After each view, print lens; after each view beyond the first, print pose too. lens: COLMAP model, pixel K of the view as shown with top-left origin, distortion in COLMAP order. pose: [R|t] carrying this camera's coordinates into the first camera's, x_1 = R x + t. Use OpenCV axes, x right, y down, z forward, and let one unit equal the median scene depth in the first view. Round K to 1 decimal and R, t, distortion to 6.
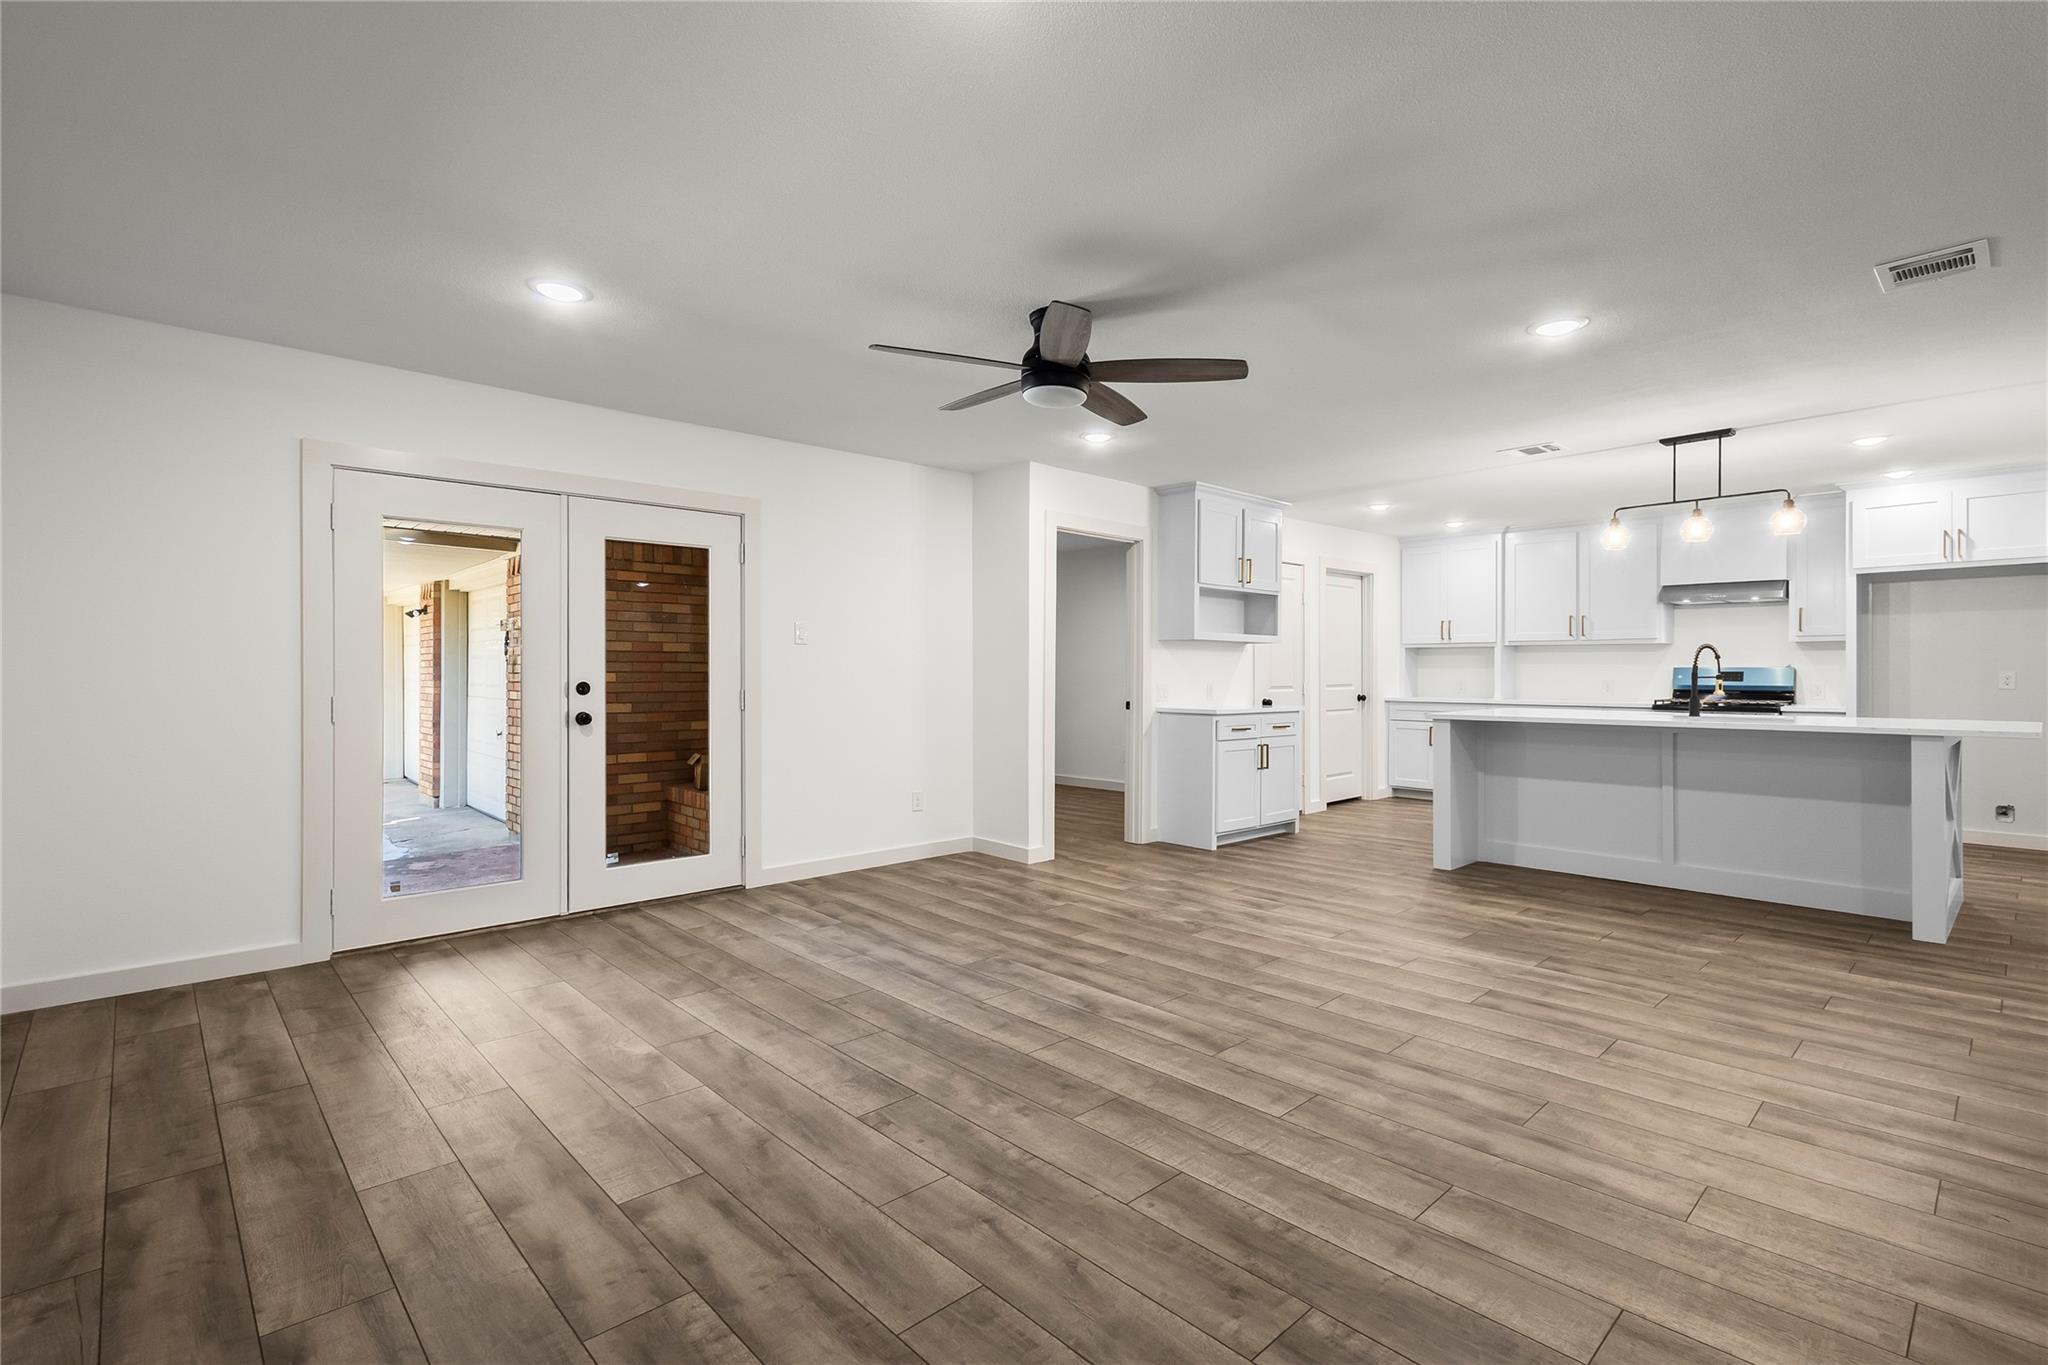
lens RADIAL K [[956.5, 0, 1021.6], [0, 956.5, 680.3], [0, 0, 1]] dist [0.002949, 0.000470]
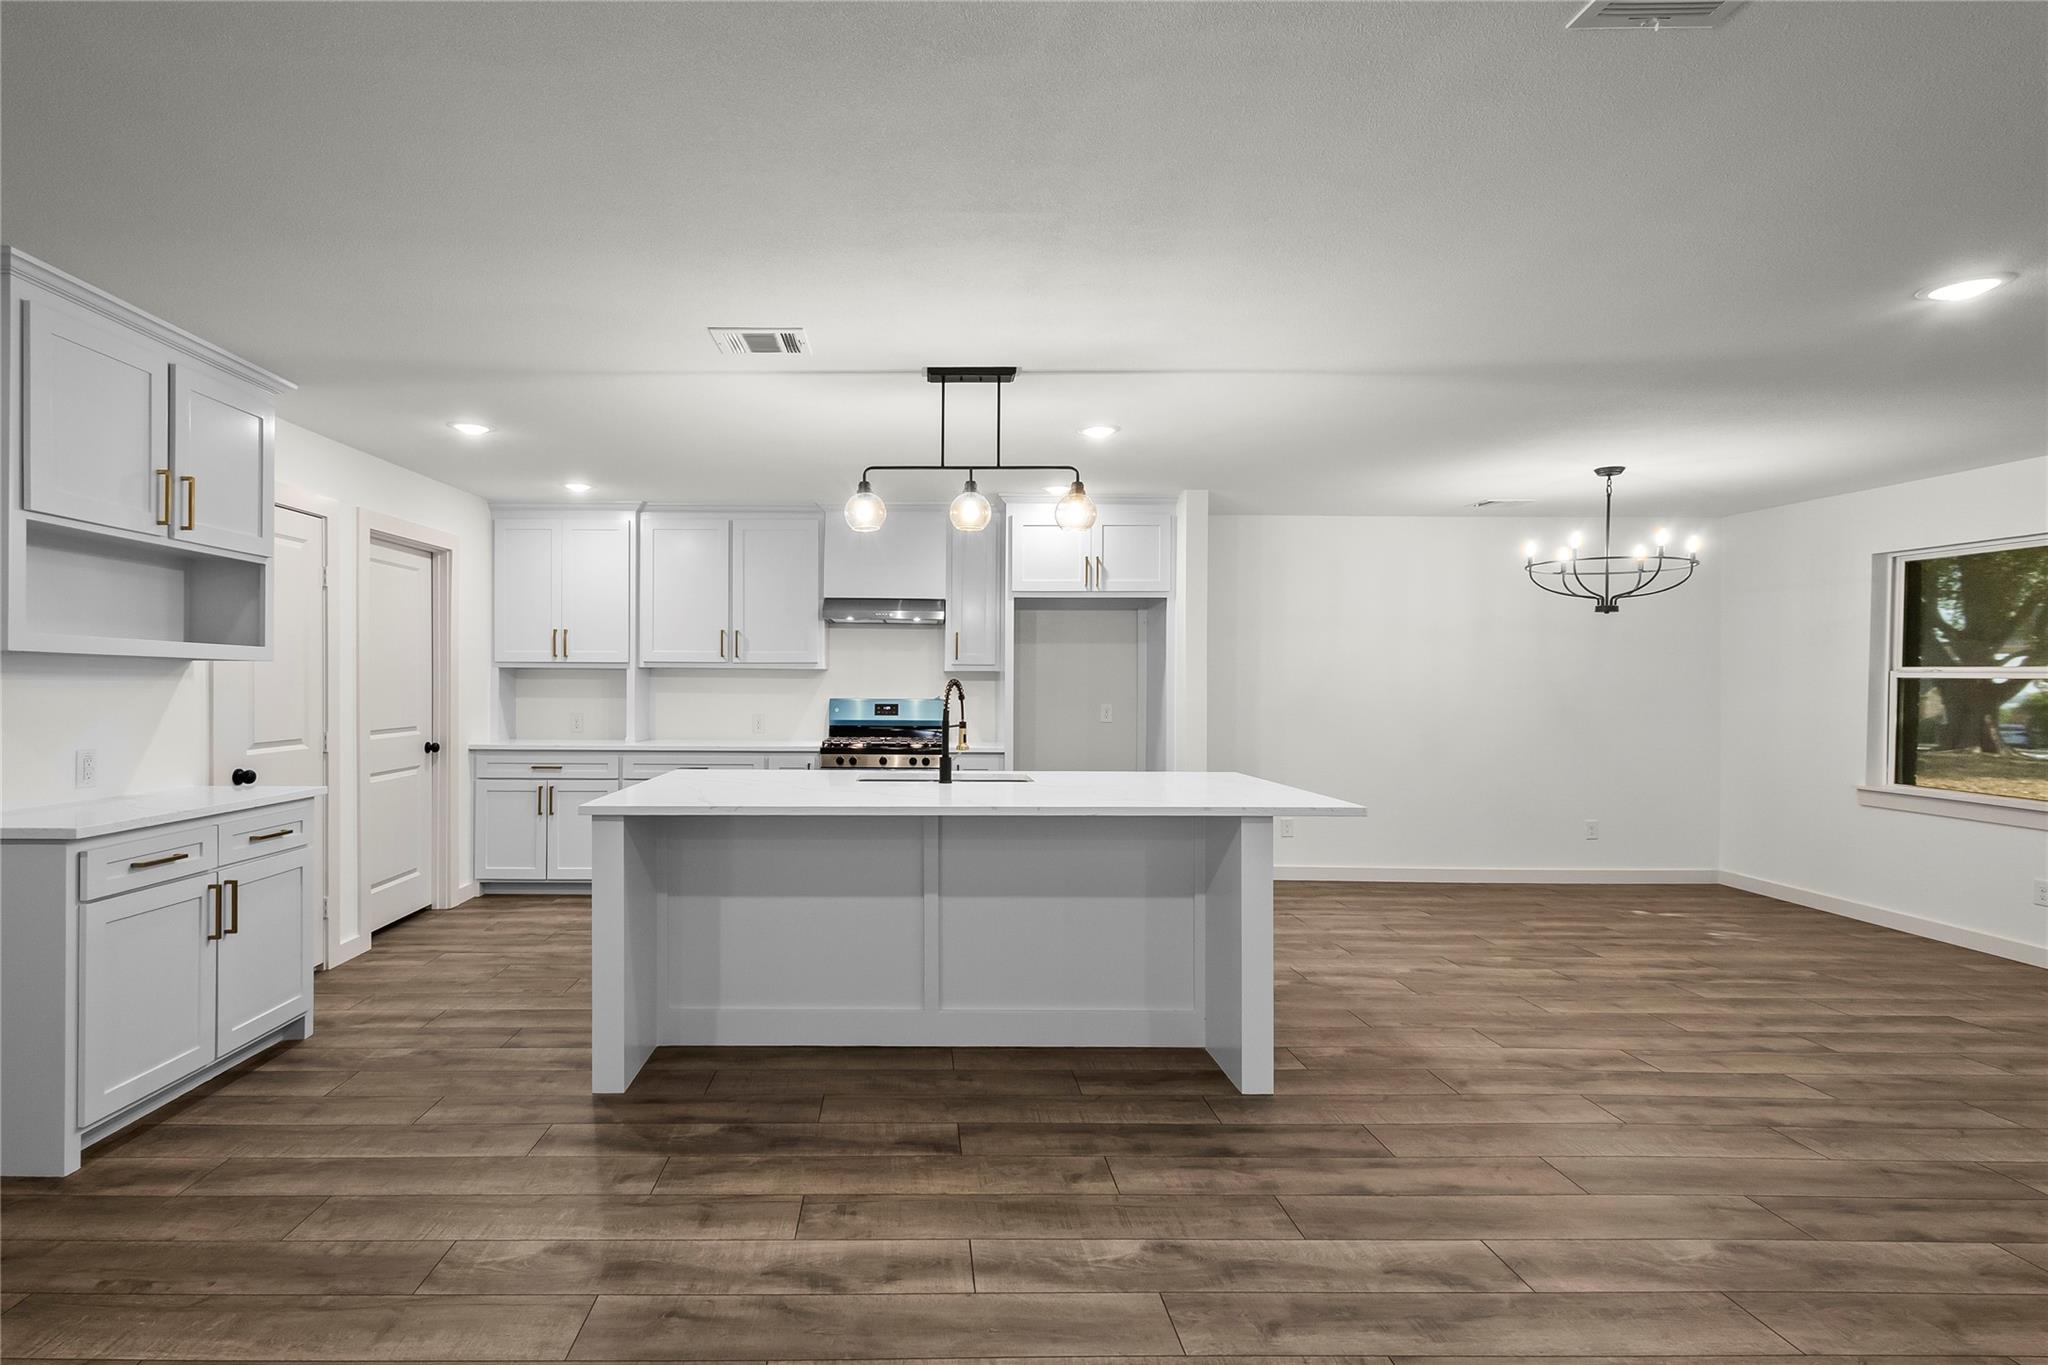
lens RADIAL K [[1178.6, 0, 1023.1], [0, 1178.6, 700.9], [0, 0, 1]] dist [0.005768, -0.000232]
pose [[0.685580, -0.001045, 0.727997, 0.084769], [0.001406, 0.999999, 0.000111, -0.016499], [-0.727996, 0.000947, 0.685581, 0.272753]]
